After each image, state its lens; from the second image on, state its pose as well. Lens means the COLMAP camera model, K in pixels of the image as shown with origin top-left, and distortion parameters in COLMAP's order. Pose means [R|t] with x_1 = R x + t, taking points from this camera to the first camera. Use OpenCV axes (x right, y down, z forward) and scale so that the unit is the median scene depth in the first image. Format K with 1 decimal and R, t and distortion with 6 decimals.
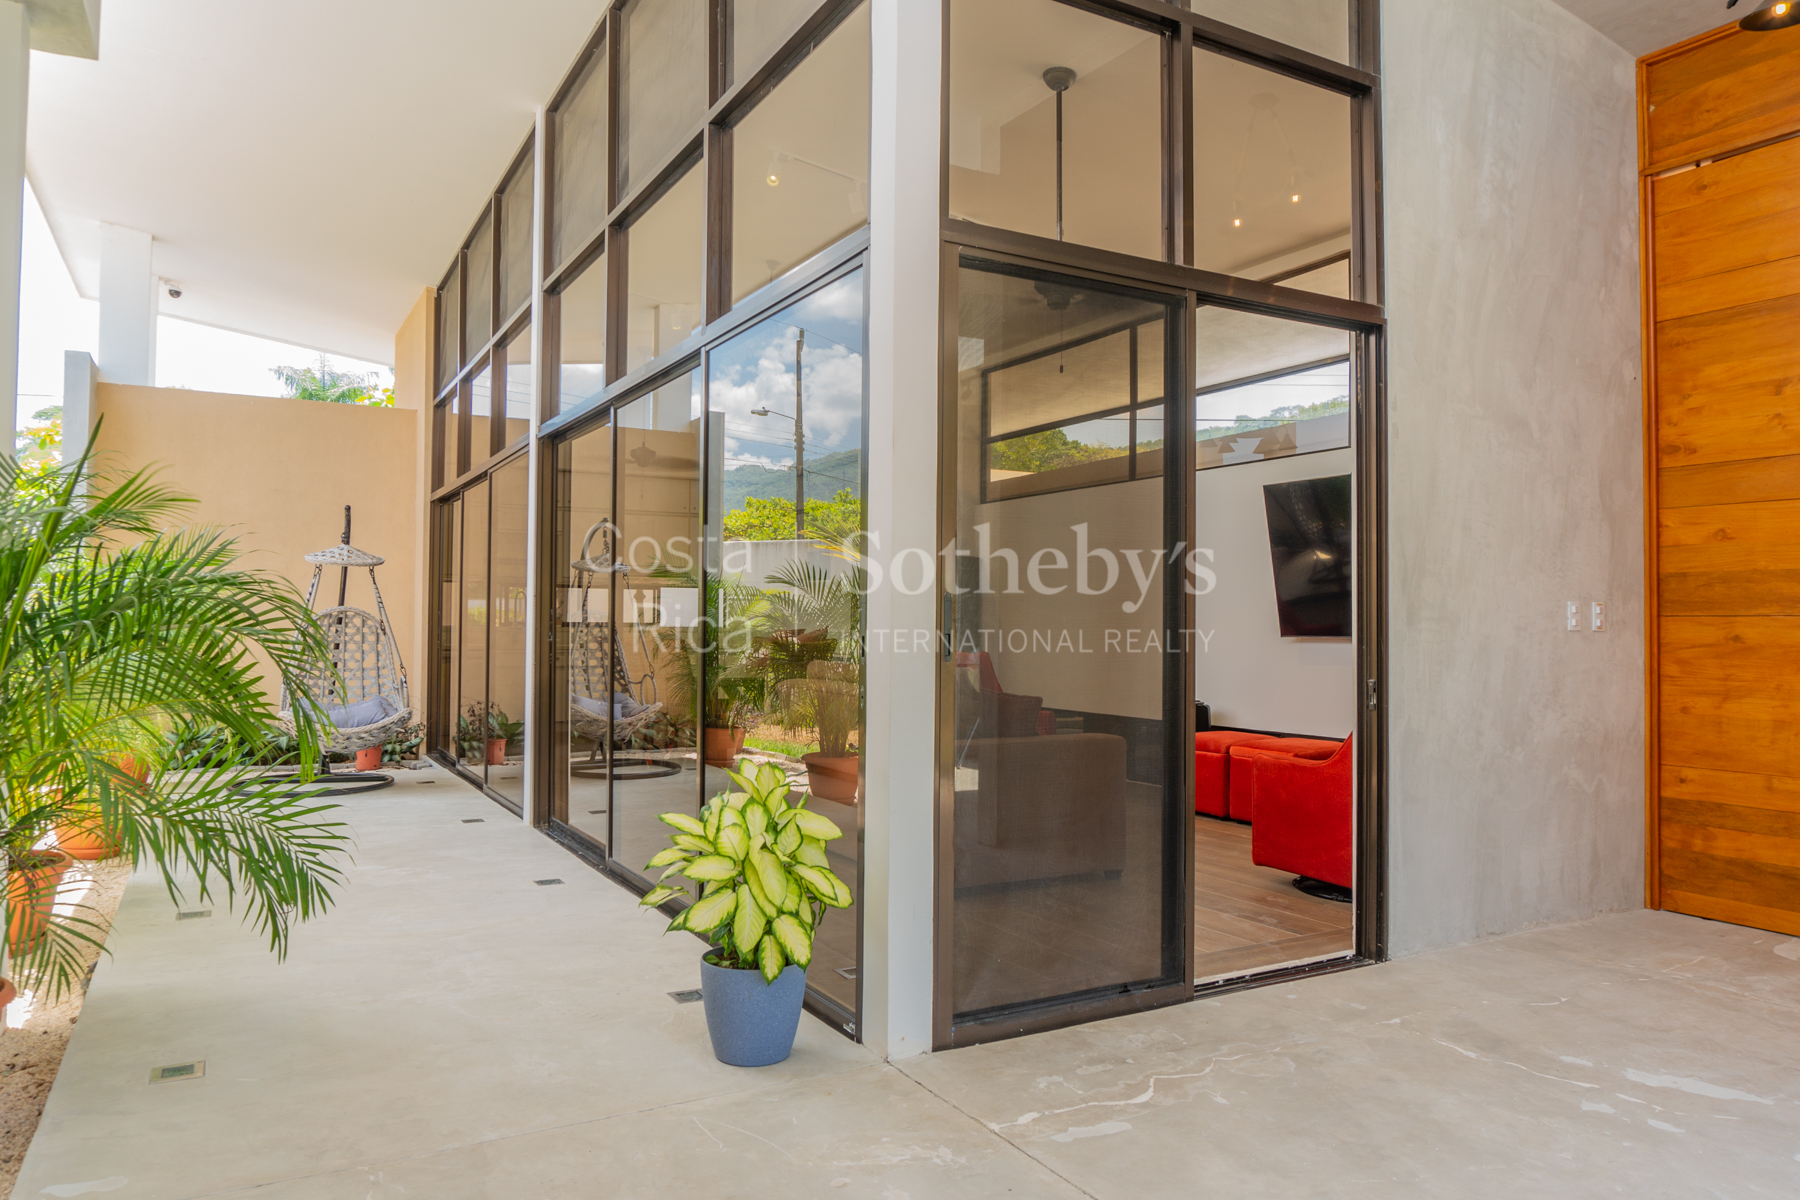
lens RADIAL K [[1206.2, 0, 901.8], [0, 1206.2, 591.5], [0, 0, 1]] dist [-0.021114, -0.004333]
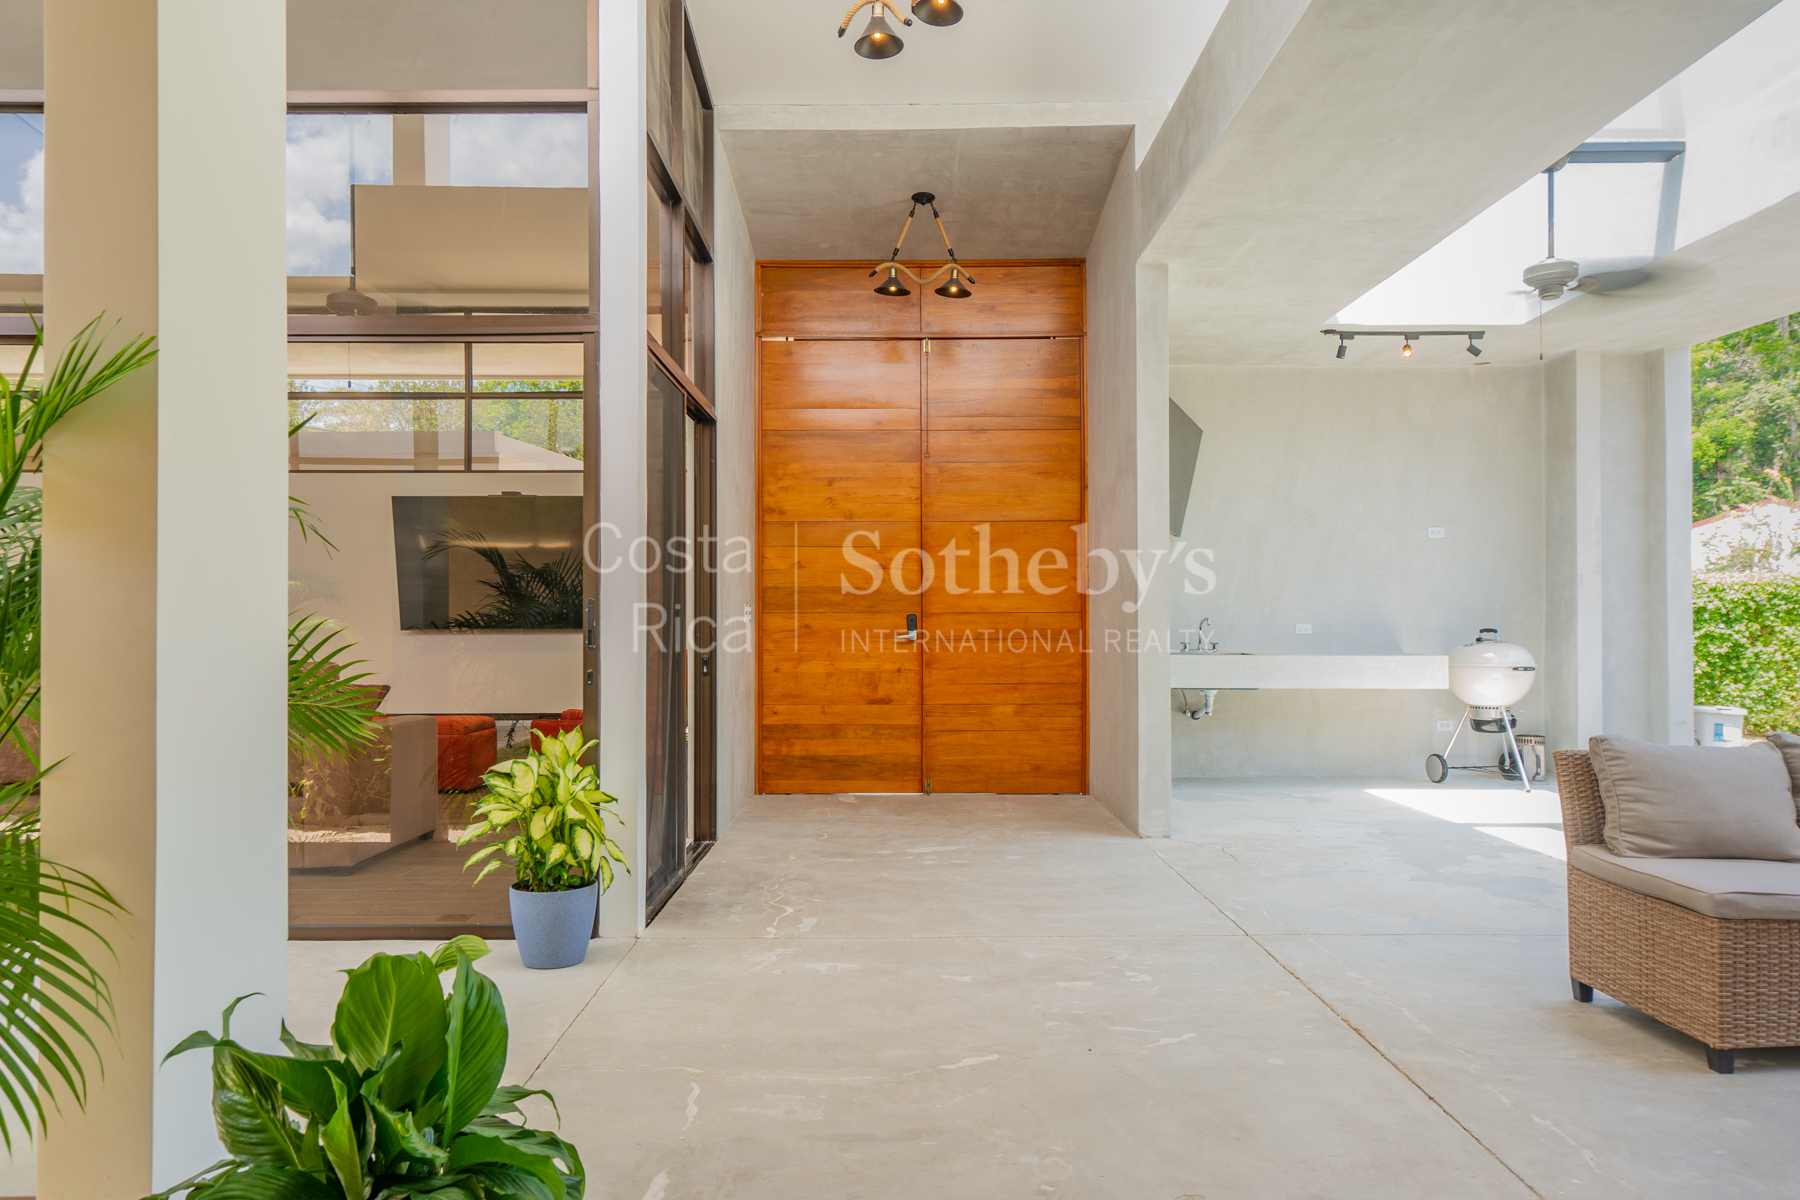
lens RADIAL K [[1185.5, 0, 896.4], [0, 1185.5, 607.6], [0, 0, 1]] dist [0.006090, 0.000739]
pose [[0.494092, 0.003038, 0.869404, -0.694779], [-0.018436, 0.999806, 0.006984, -0.001297], [-0.869214, -0.019479, 0.494052, 0.052266]]
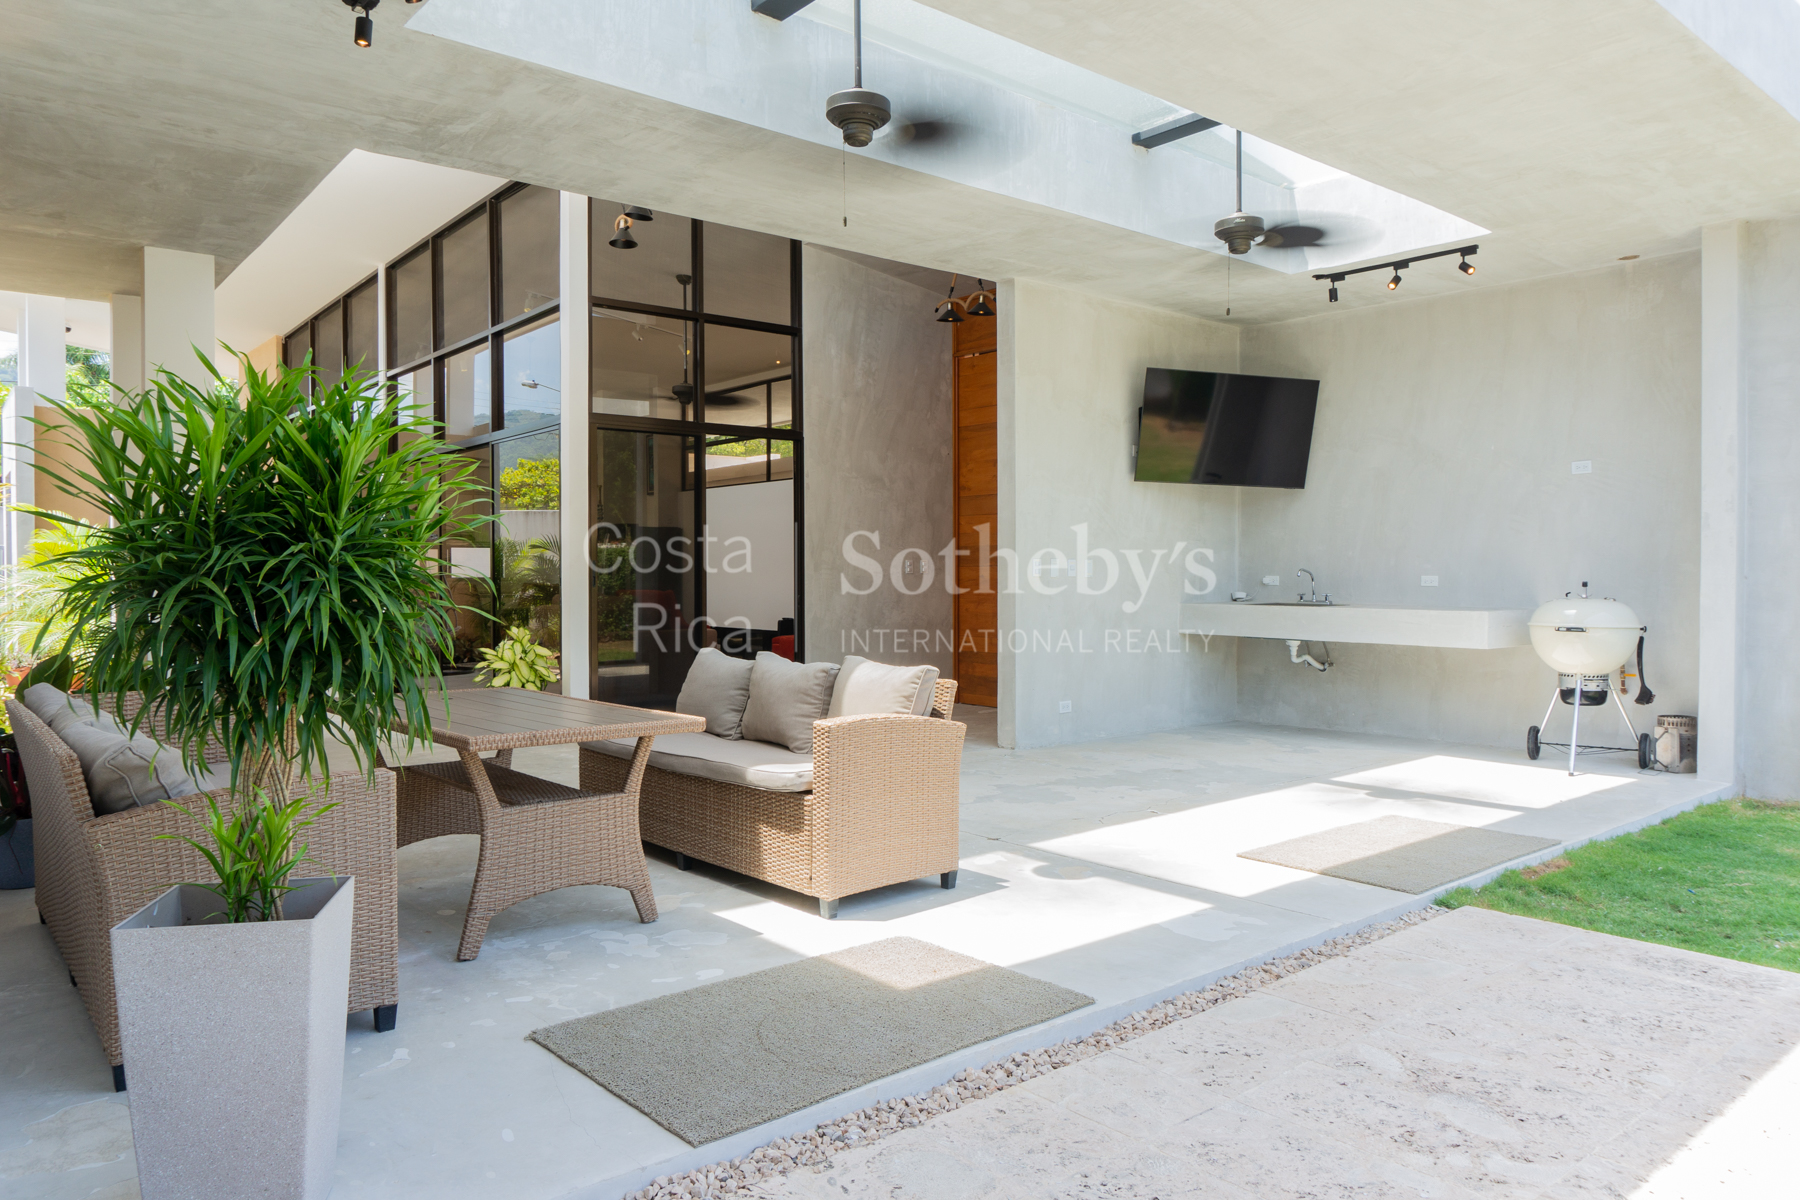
lens RADIAL K [[1206.2, 0, 901.8], [0, 1206.2, 591.5], [0, 0, 1]] dist [-0.021114, -0.004333]
pose [[0.984471, -0.010376, 0.175242, 0.162106], [0.002967, 0.999093, 0.042487, -0.027144], [-0.175524, -0.041307, 0.983608, -1.139674]]
